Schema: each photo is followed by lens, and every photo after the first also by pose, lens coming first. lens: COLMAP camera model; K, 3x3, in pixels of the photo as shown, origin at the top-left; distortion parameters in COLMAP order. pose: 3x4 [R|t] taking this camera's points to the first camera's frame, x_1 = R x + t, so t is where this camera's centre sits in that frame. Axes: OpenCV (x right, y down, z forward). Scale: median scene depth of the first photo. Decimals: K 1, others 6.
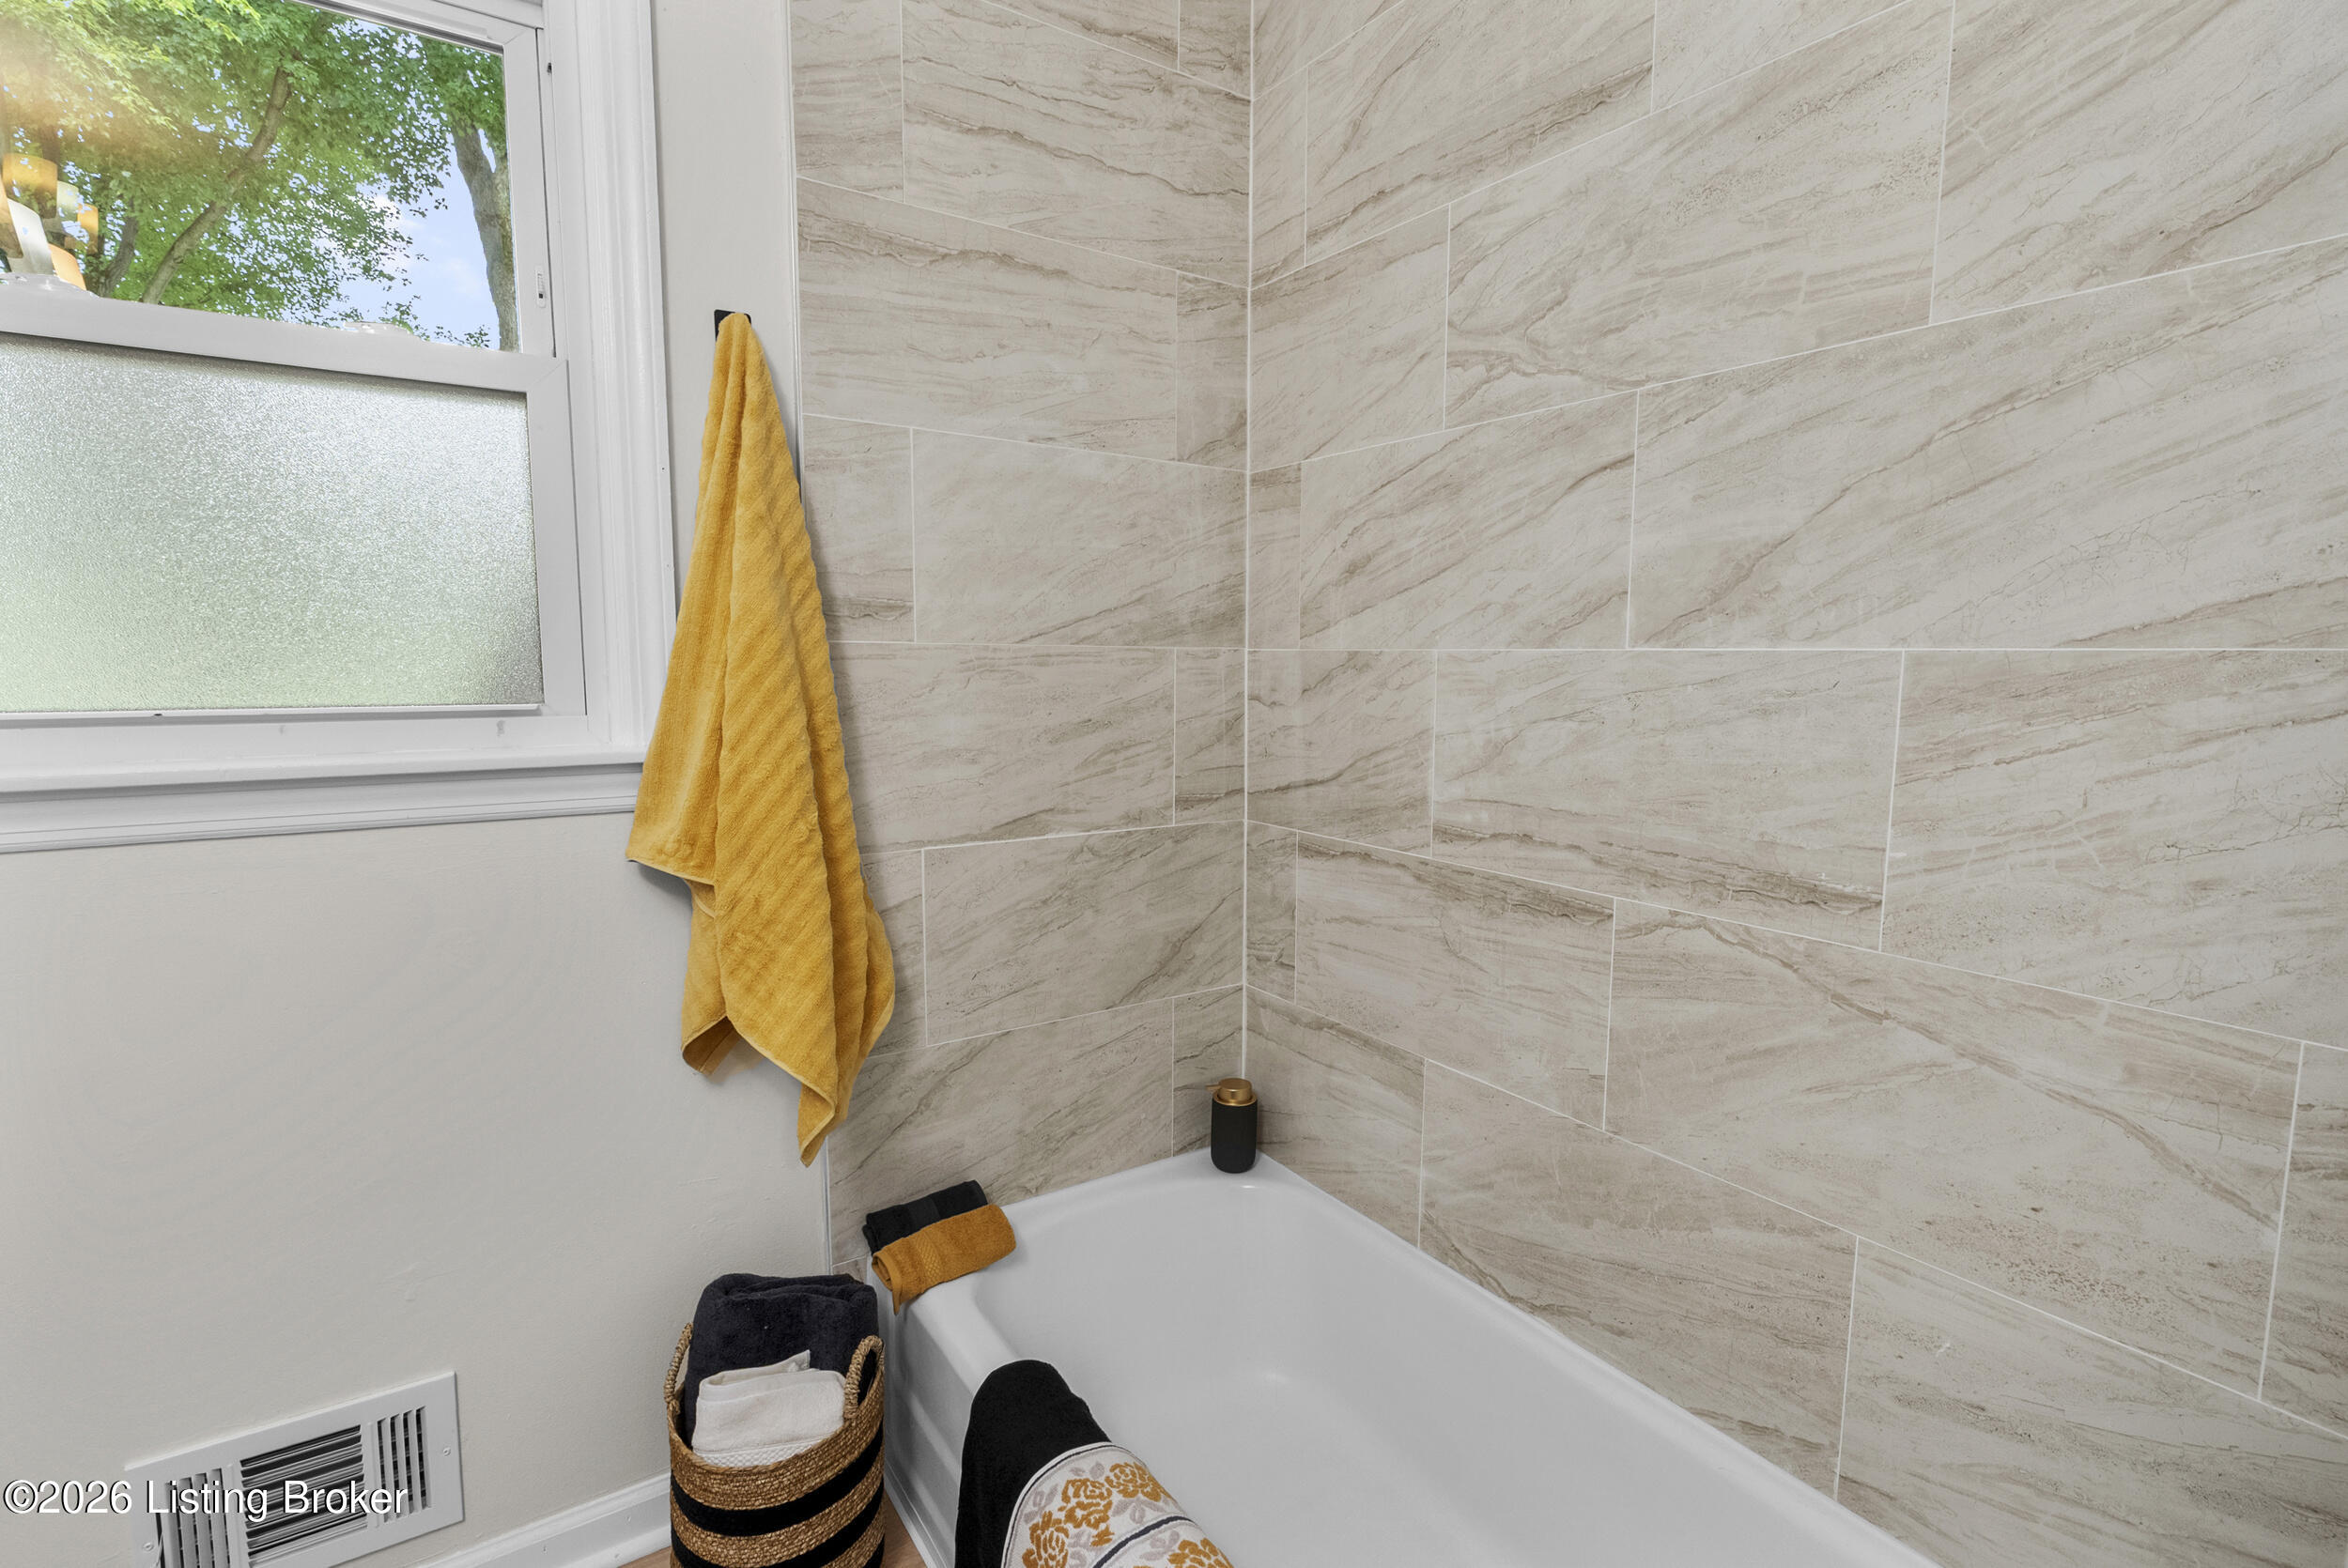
lens RADIAL K [[1088.5, 0, 1176.7], [0, 1088.5, 777.7], [0, 0, 1]] dist [-0.006365, 0.002605]
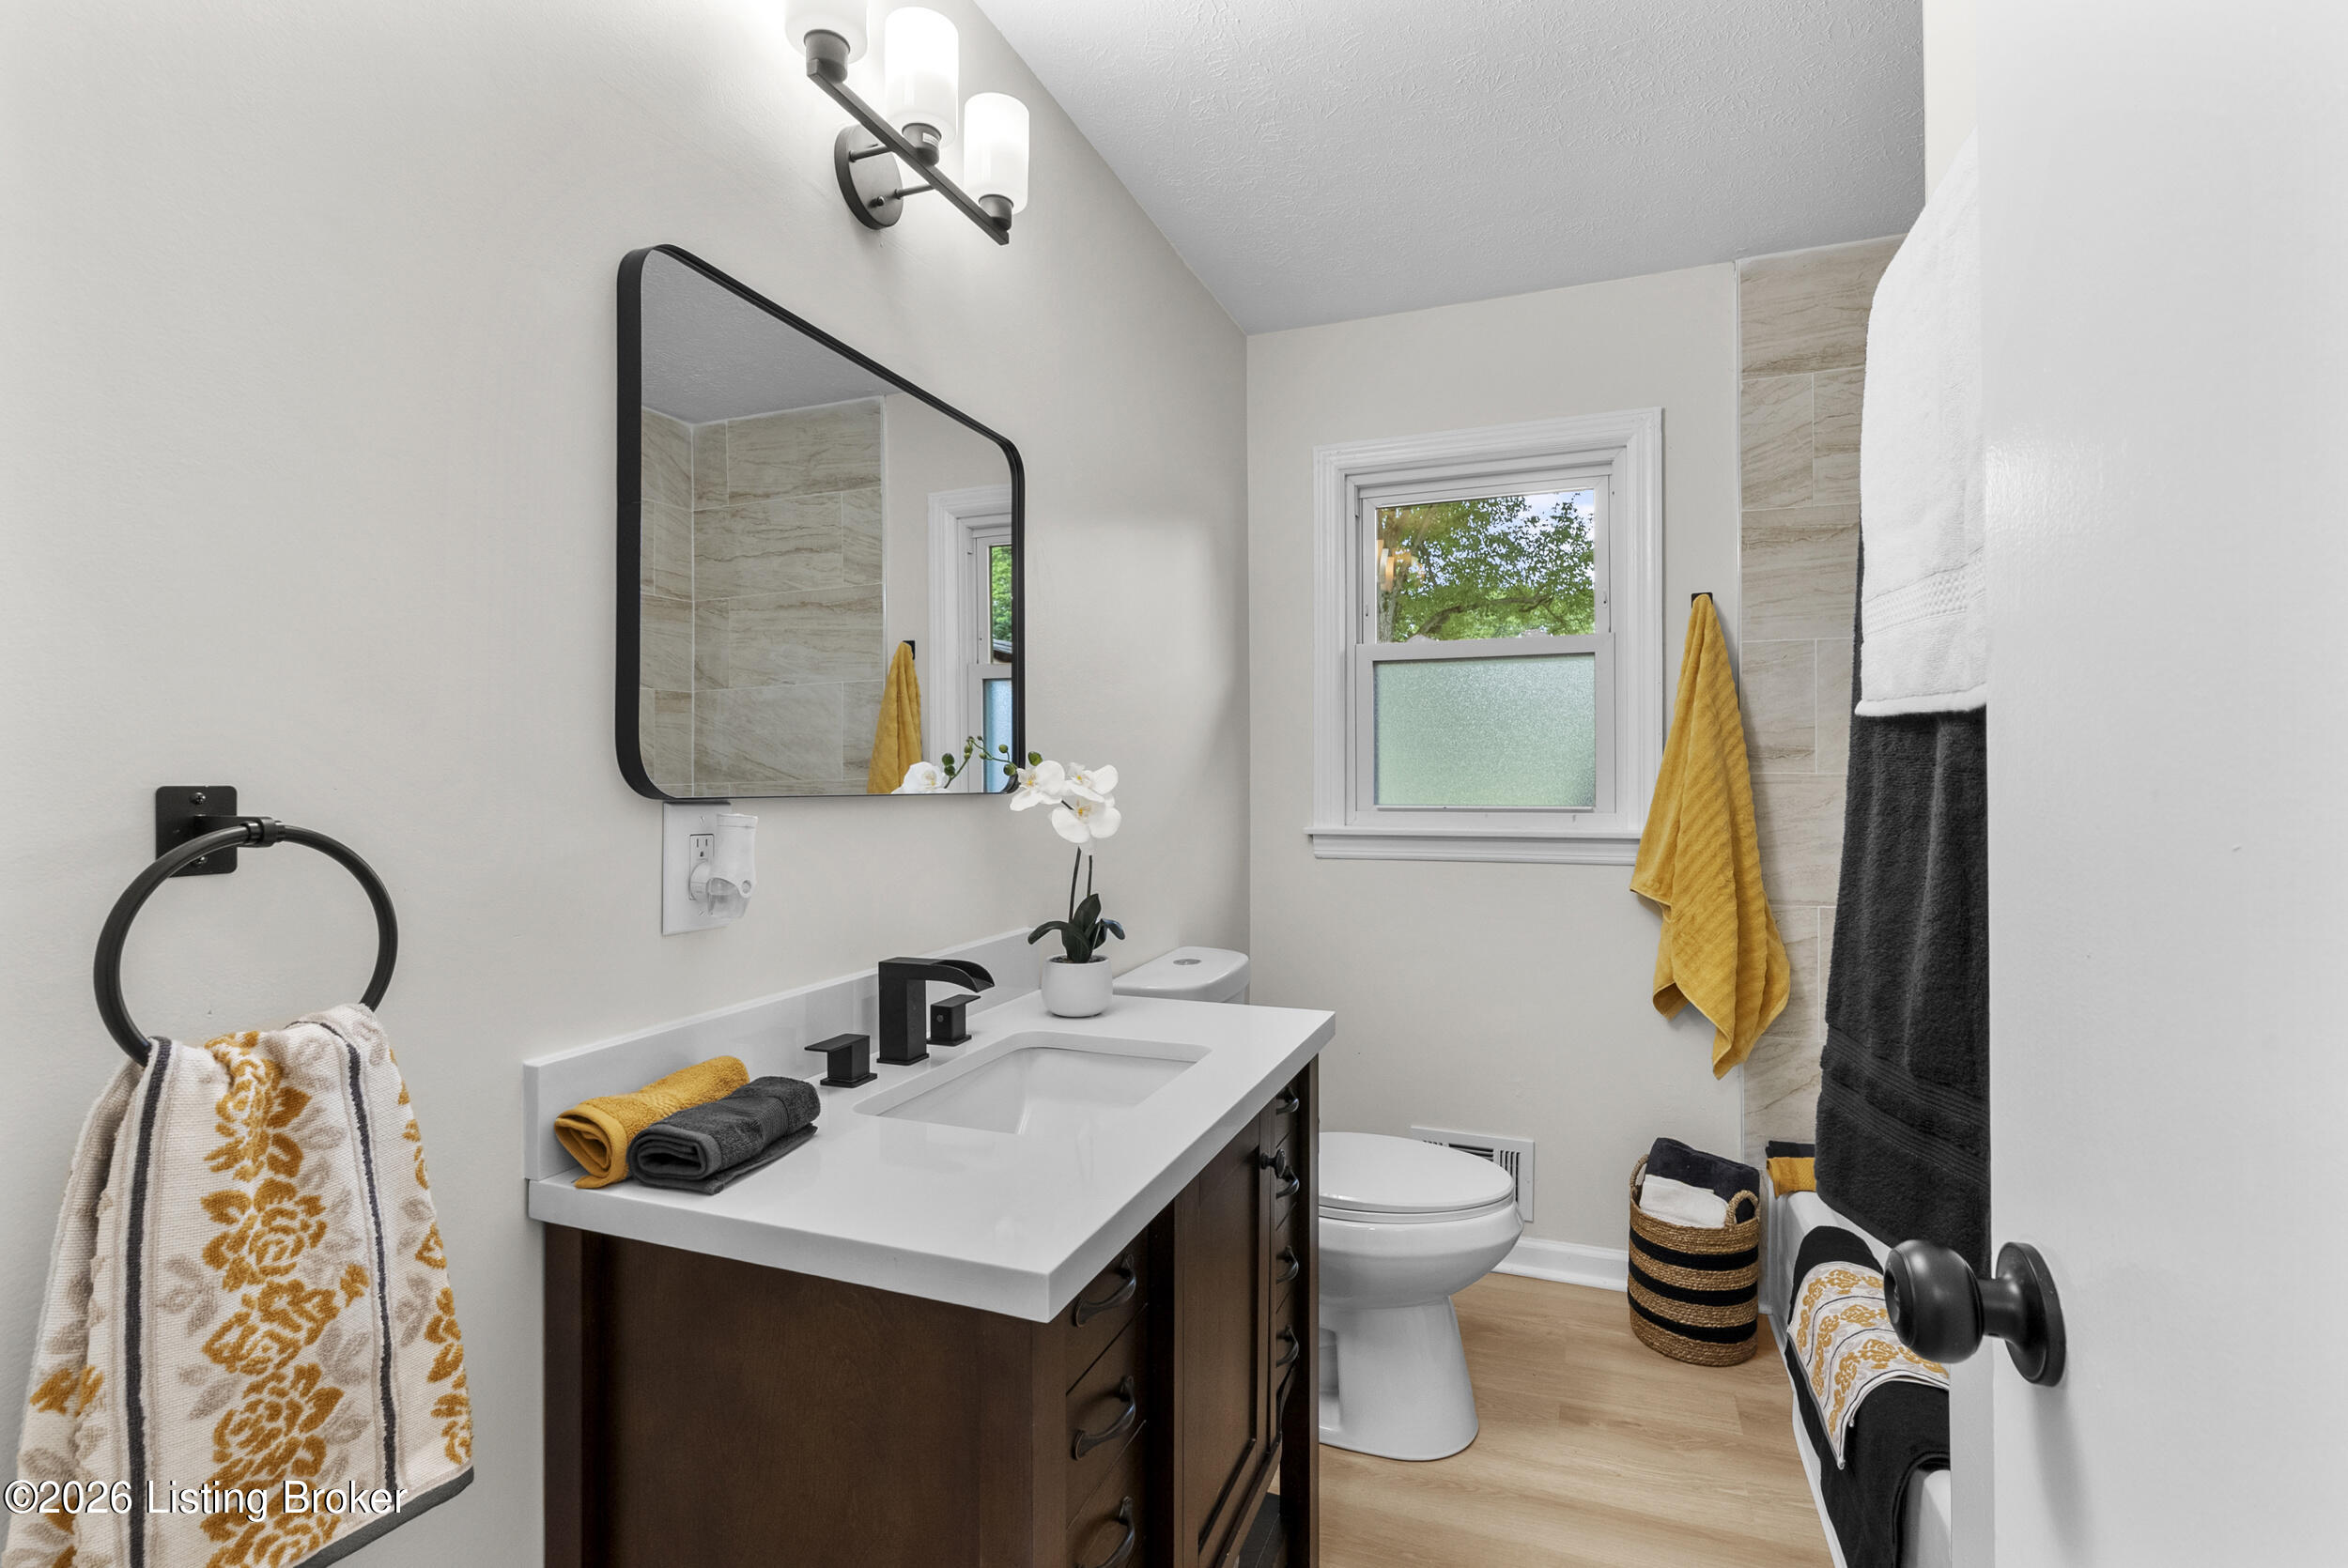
lens RADIAL K [[1088.5, 0, 1177.5], [0, 1088.5, 785.0], [0, 0, 1]] dist [-0.006365, 0.002605]
pose [[0.578139, -0.010237, -0.815874, 0.573781], [-0.085524, 0.993653, -0.073071, 0.097616], [0.811444, 0.112022, 0.573594, -0.727379]]
